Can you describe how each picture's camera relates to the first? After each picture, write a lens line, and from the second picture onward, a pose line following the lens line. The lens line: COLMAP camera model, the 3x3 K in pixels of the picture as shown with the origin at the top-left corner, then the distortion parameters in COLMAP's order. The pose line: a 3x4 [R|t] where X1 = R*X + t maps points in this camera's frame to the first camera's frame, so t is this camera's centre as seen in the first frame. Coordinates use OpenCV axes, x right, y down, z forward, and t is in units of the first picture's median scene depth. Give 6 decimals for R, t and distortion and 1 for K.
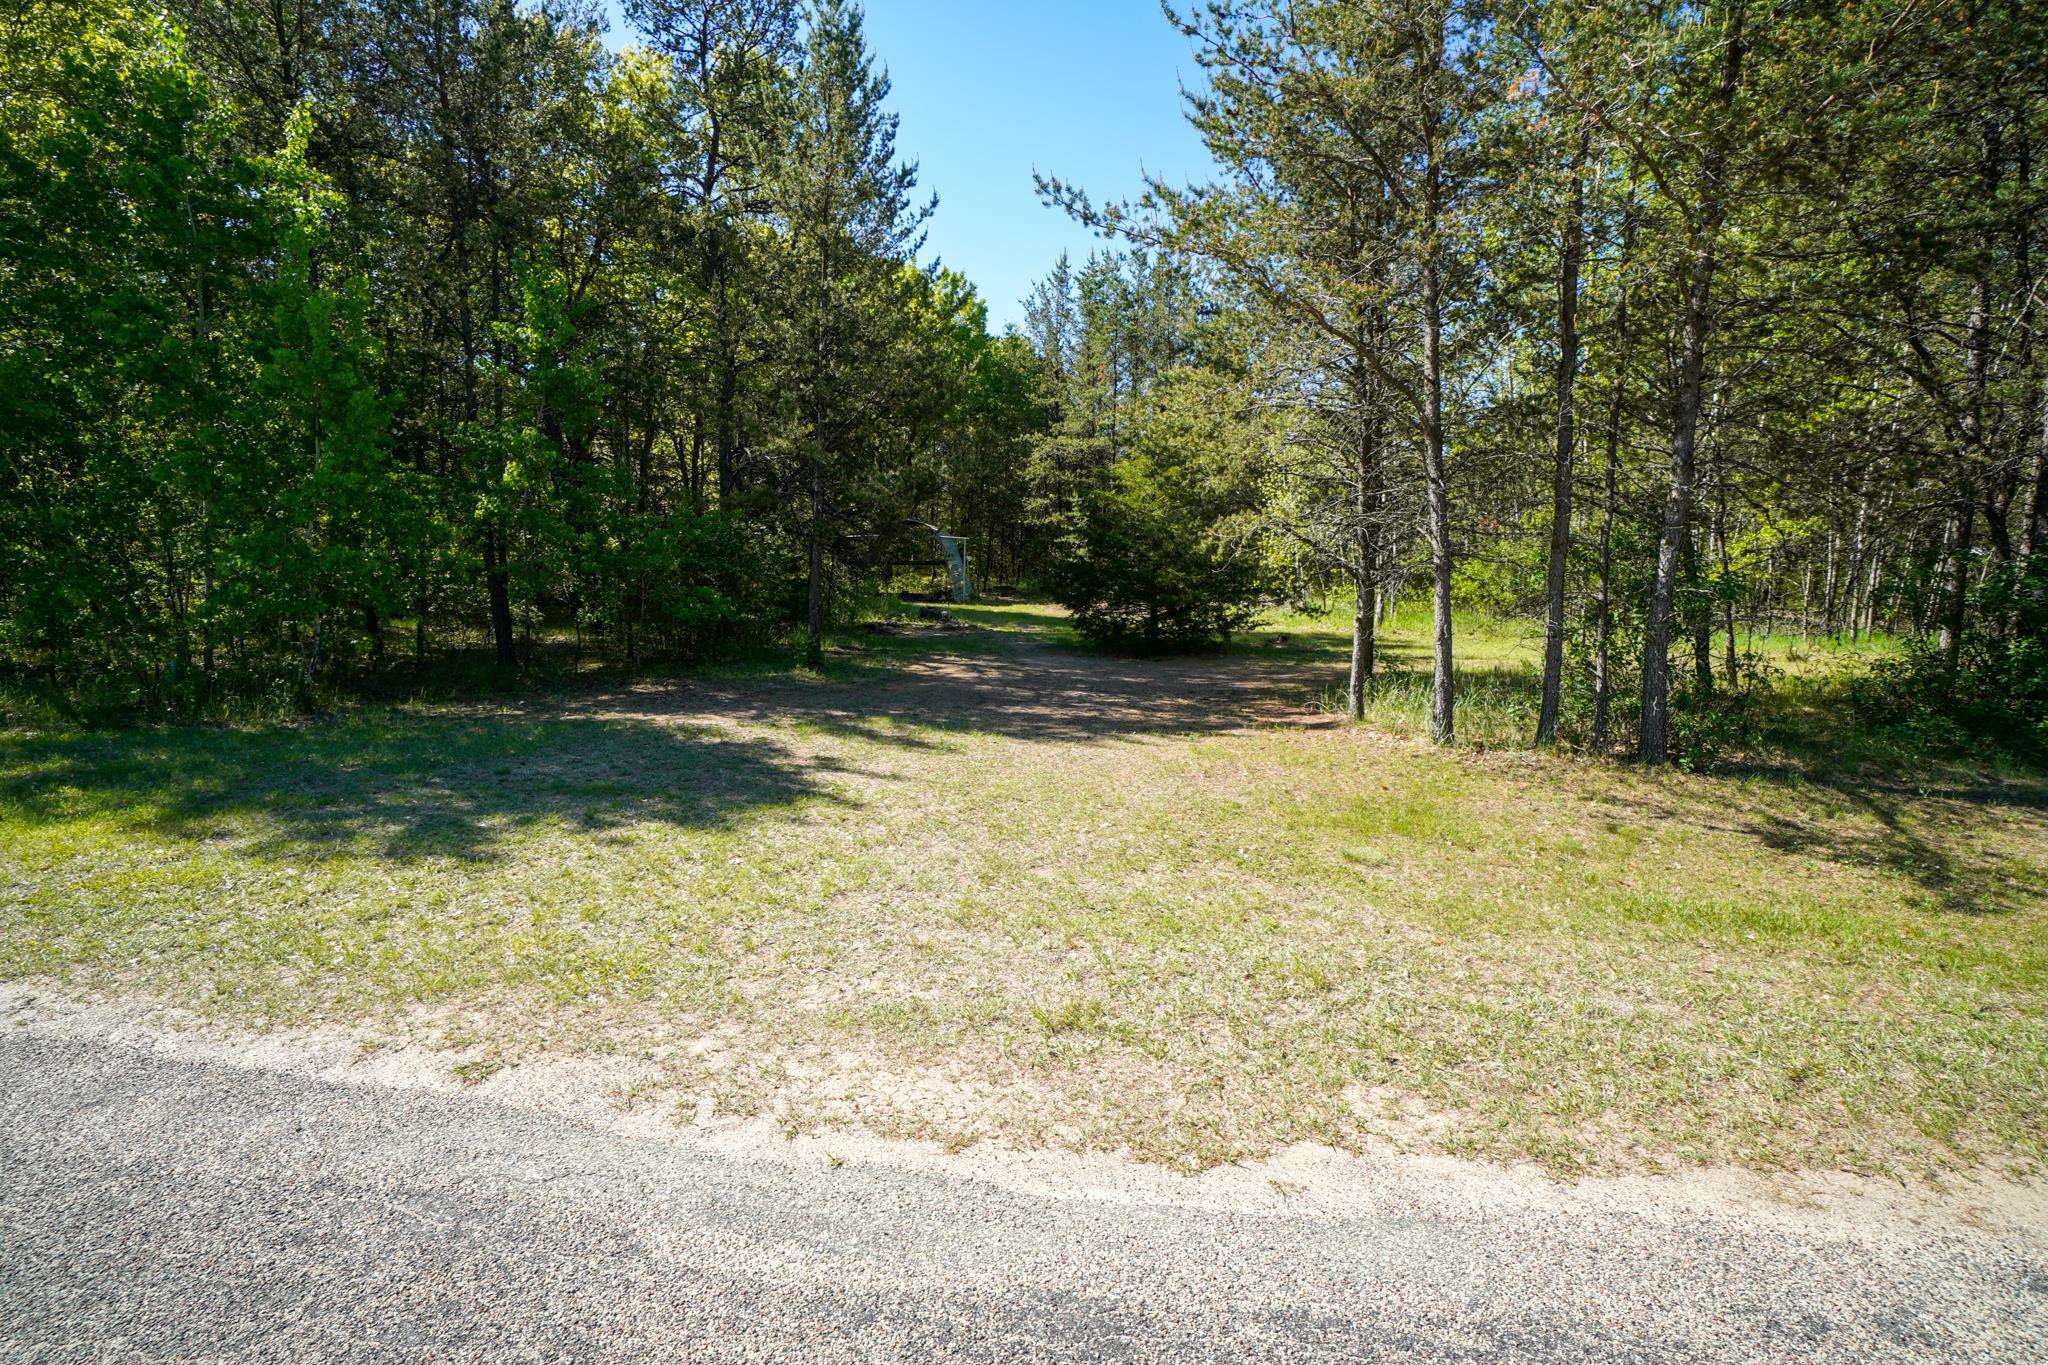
lens RADIAL K [[927.5, 0, 1024.0], [0, 927.5, 682.5], [0, 0, 1]] dist [-0.116930, -0.000050]
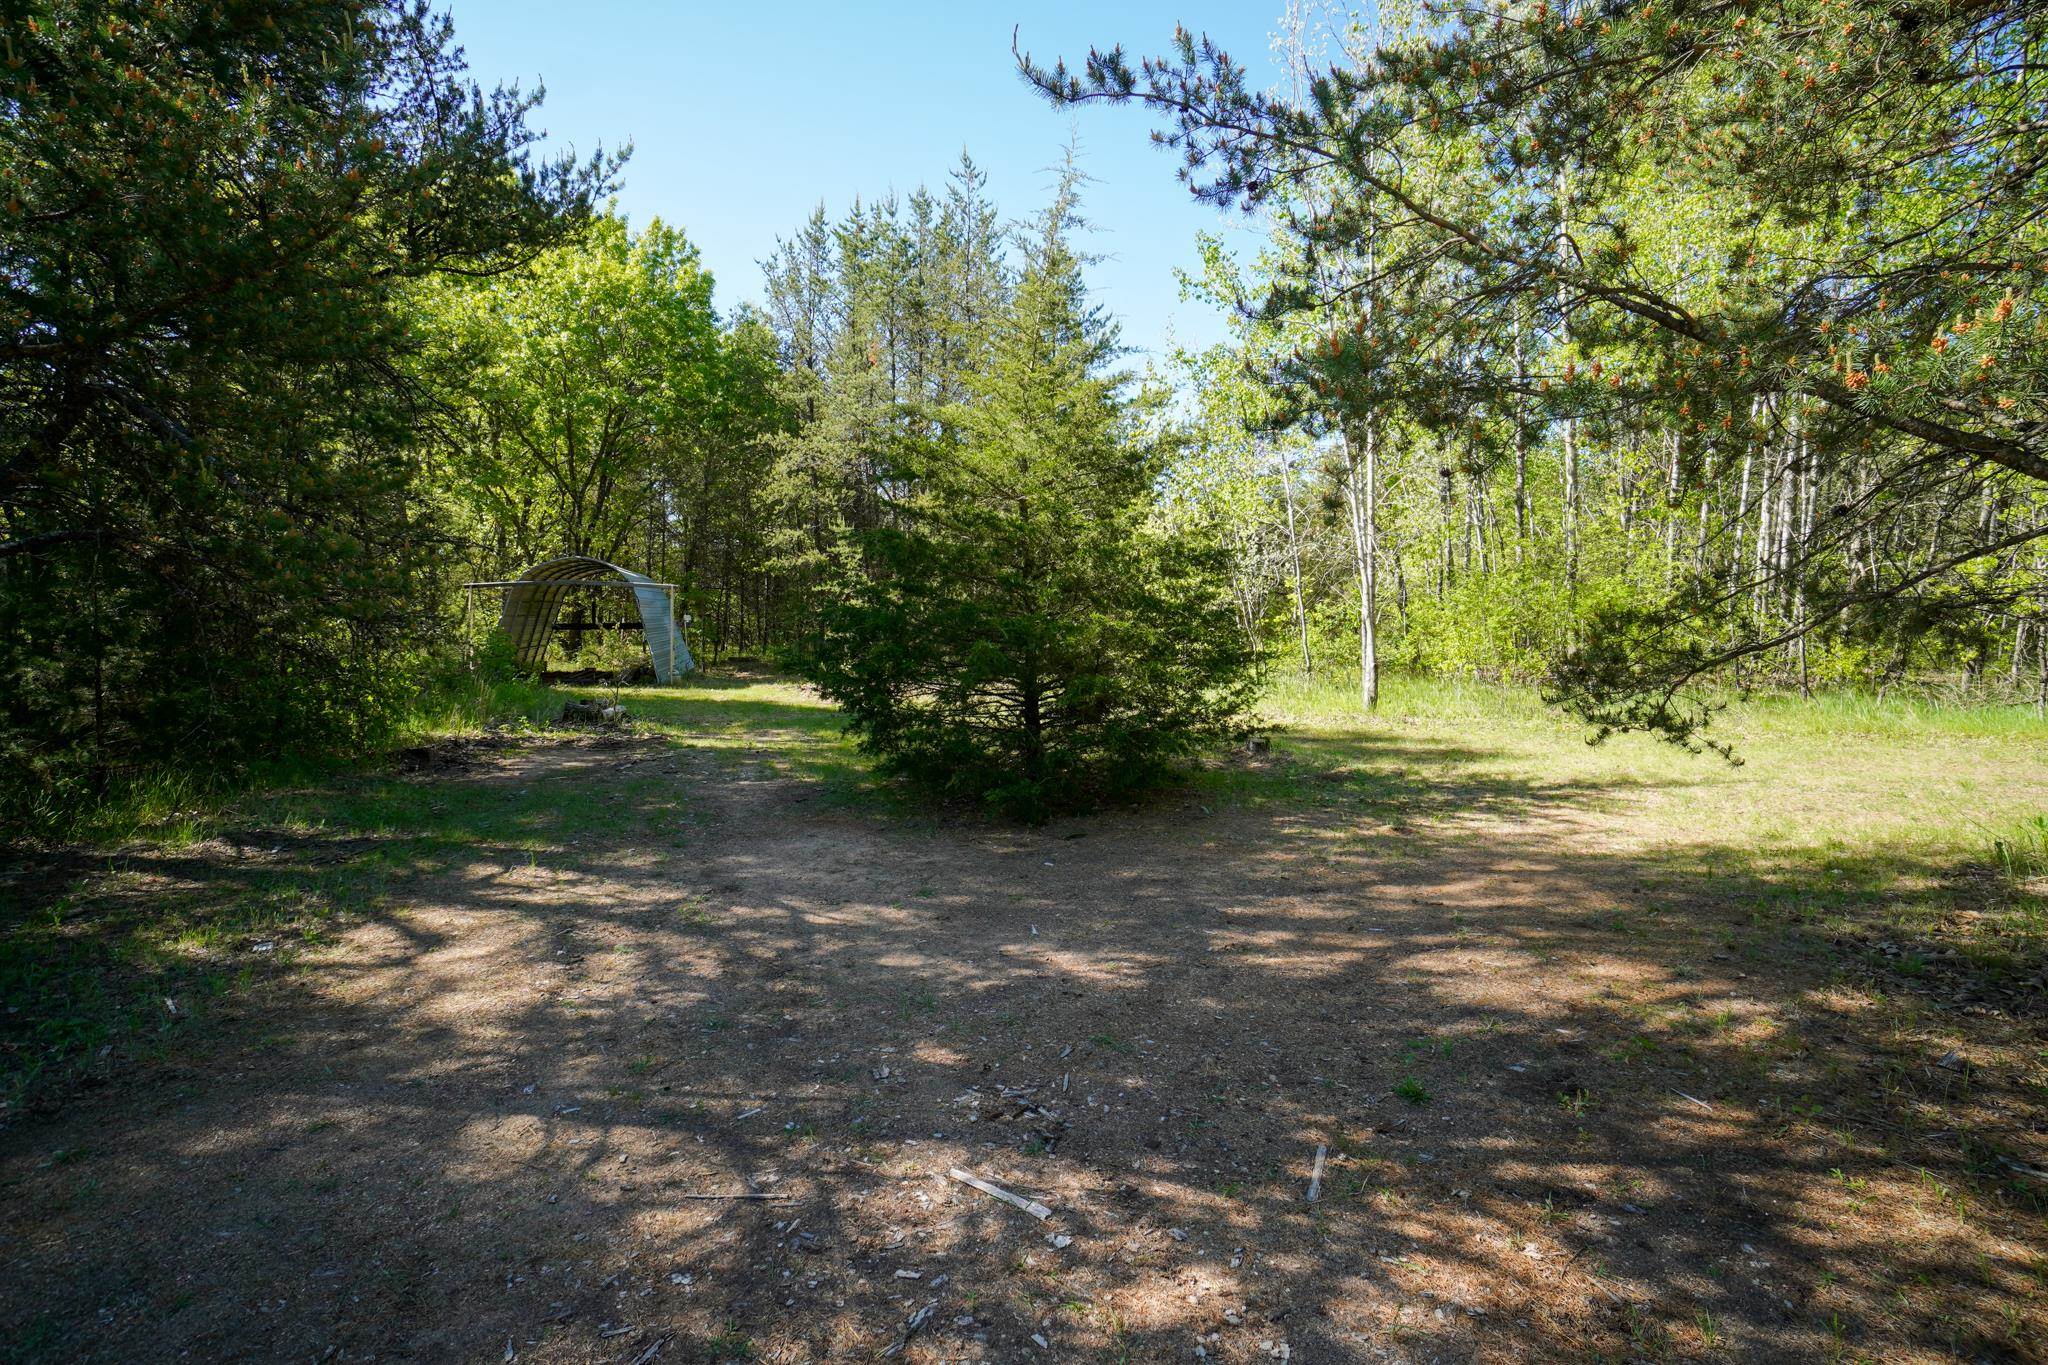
lens RADIAL K [[927.5, 0, 1024.0], [0, 927.5, 682.5], [0, 0, 1]] dist [-0.116930, -0.000050]
pose [[0.967137, -0.032175, 0.252211, 0.010436], [0.049933, 0.996679, -0.064327, -0.032353], [-0.249304, 0.074807, 0.965532, 0.303239]]
